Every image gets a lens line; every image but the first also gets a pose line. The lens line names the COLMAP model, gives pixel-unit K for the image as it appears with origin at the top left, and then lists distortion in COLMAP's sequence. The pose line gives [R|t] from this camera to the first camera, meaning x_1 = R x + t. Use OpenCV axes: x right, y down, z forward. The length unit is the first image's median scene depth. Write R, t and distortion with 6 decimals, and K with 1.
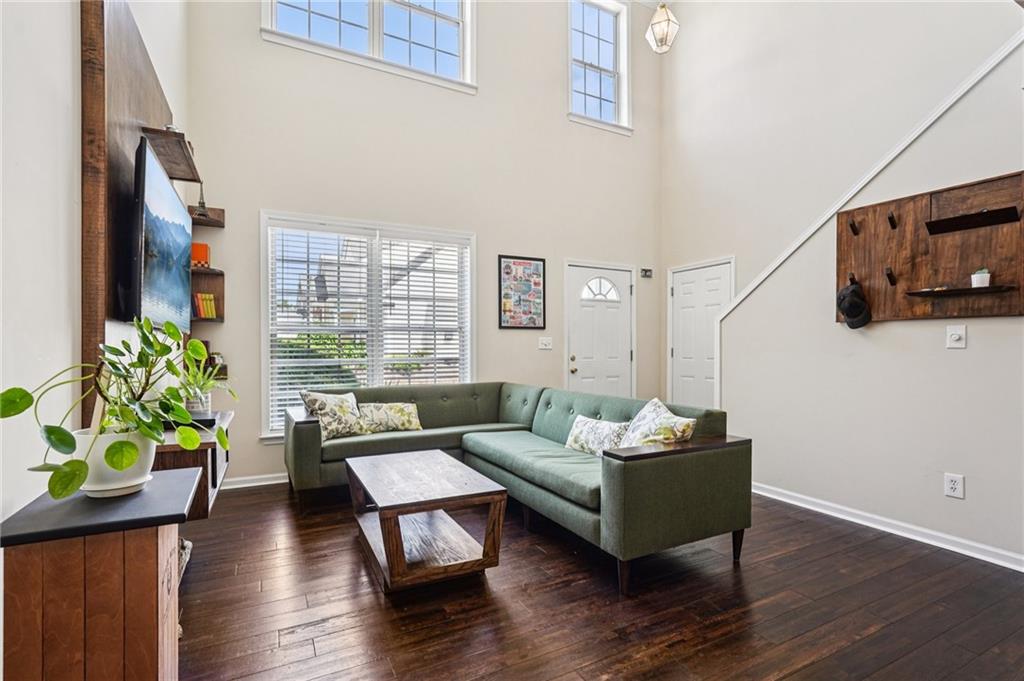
lens RADIAL K [[478.9, 0, 511.3], [0, 478.9, 348.9], [0, 0, 1]] dist [-0.001539, -0.000095]
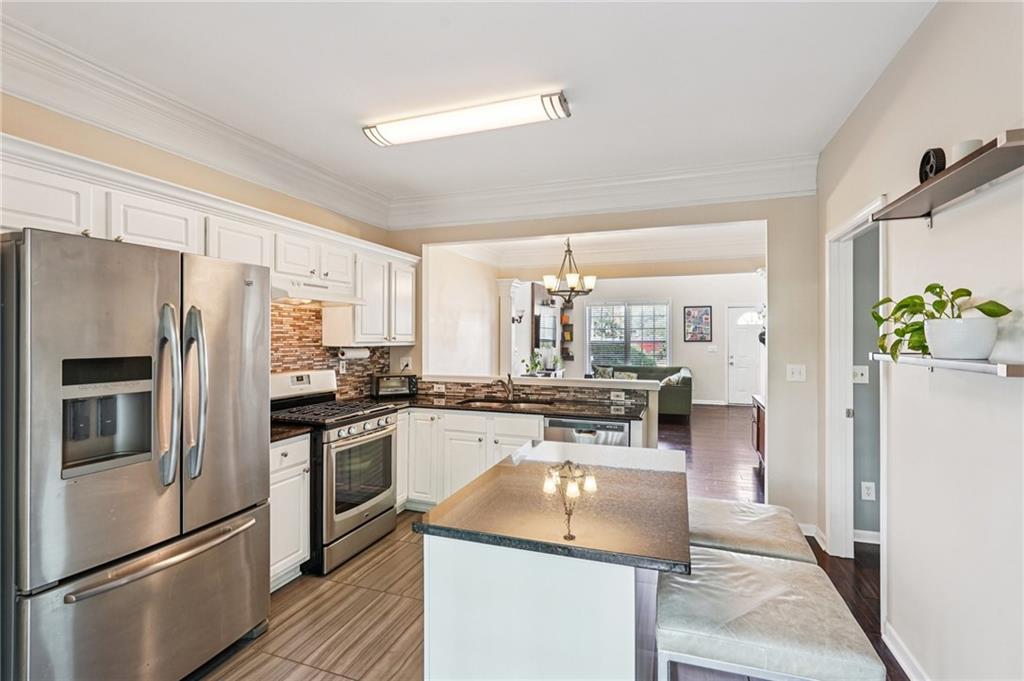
lens RADIAL K [[472.7, 0, 512.0], [0, 472.7, 340.5], [0, 0, 1]] dist [-0.012589, 0.007745]
pose [[0.676317, 0.007668, -0.736571, 0.987029], [-0.001105, 0.999955, 0.009396, -0.065937], [0.736610, -0.005541, 0.676295, -0.953027]]
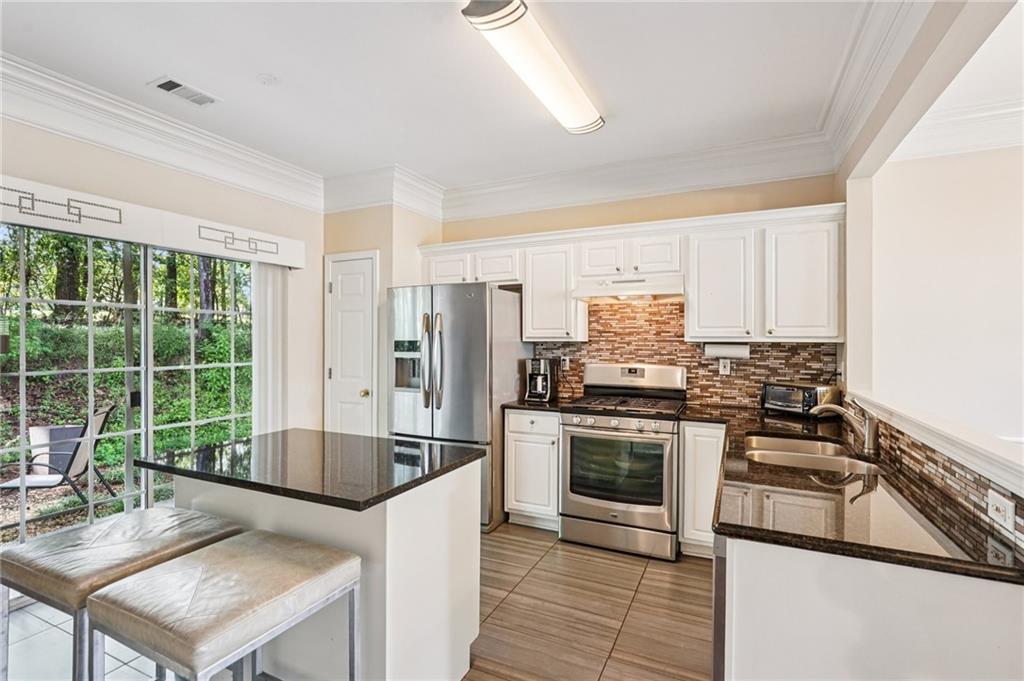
lens RADIAL K [[481.1, 0, 516.8], [0, 481.1, 341.8], [0, 0, 1]] dist [-0.014399, 0.008112]
pose [[-0.798979, 0.000958, -0.601358, 0.859332], [-0.001145, 0.999994, 0.003113, -0.050488], [0.601358, 0.003176, -0.798974, -0.237491]]
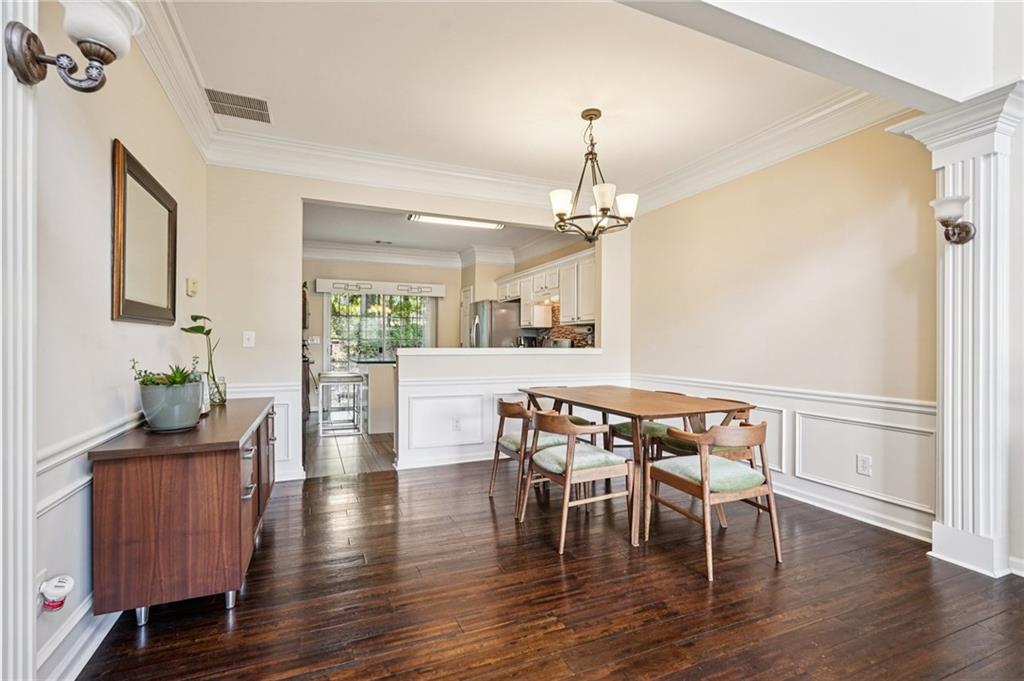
lens RADIAL K [[458.4, 0, 512.0], [0, 458.4, 340.5], [0, 0, 1]] dist [0.000327, 0.000013]
pose [[-0.997600, -0.002548, 0.069190, 0.312313], [-0.002876, 0.999985, -0.004644, -0.001896], [-0.069177, -0.004832, -0.997593, 0.570273]]
